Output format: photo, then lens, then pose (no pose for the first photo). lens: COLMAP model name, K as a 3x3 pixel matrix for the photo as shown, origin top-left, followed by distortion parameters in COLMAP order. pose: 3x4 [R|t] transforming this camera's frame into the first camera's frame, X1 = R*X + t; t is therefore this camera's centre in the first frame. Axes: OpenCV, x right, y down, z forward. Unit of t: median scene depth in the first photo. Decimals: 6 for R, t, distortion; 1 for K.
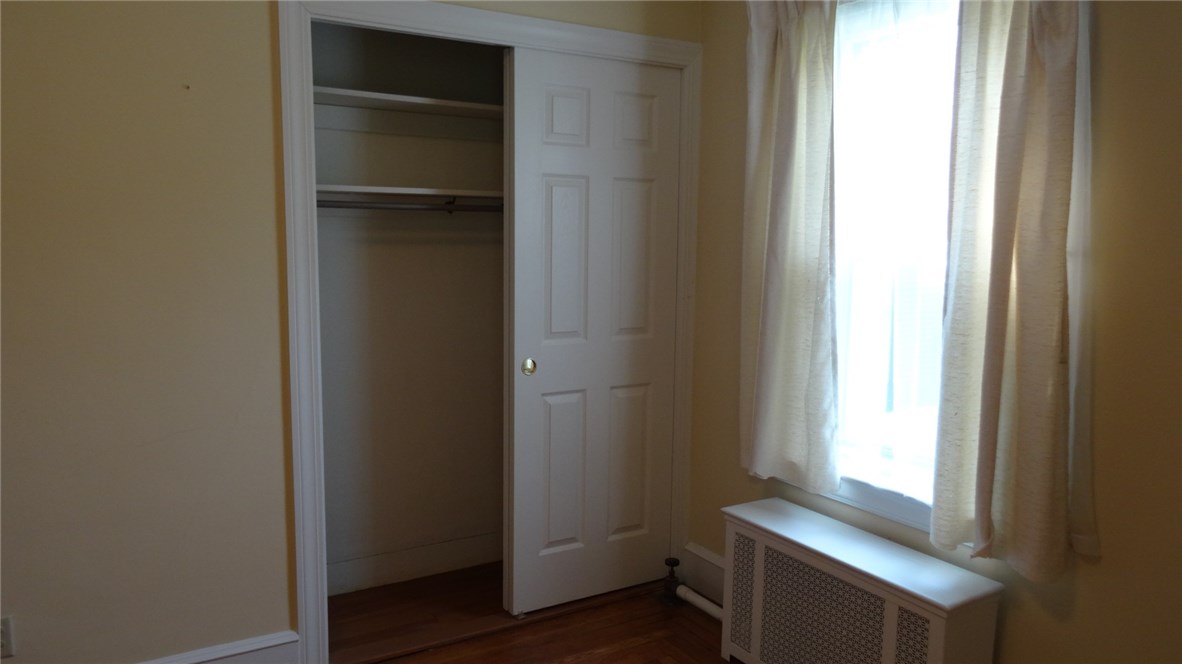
lens RADIAL K [[849.7, 0, 591.0], [0, 849.7, 332.0], [0, 0, 1]] dist [-0.005584, -0.002555]
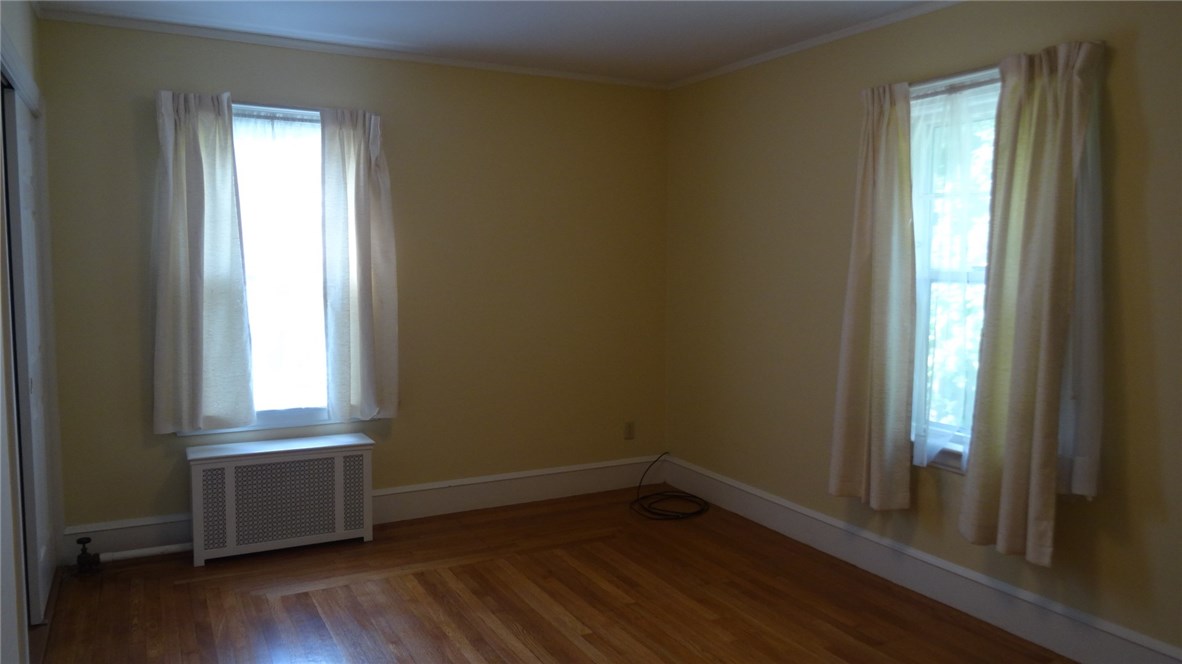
lens RADIAL K [[849.7, 0, 591.0], [0, 849.7, 332.0], [0, 0, 1]] dist [-0.005584, -0.002555]
pose [[0.064161, -0.094349, 0.993470, -1.251254], [0.108985, 0.990229, 0.087002, -0.048635], [-0.991971, 0.102691, 0.073816, 0.242735]]
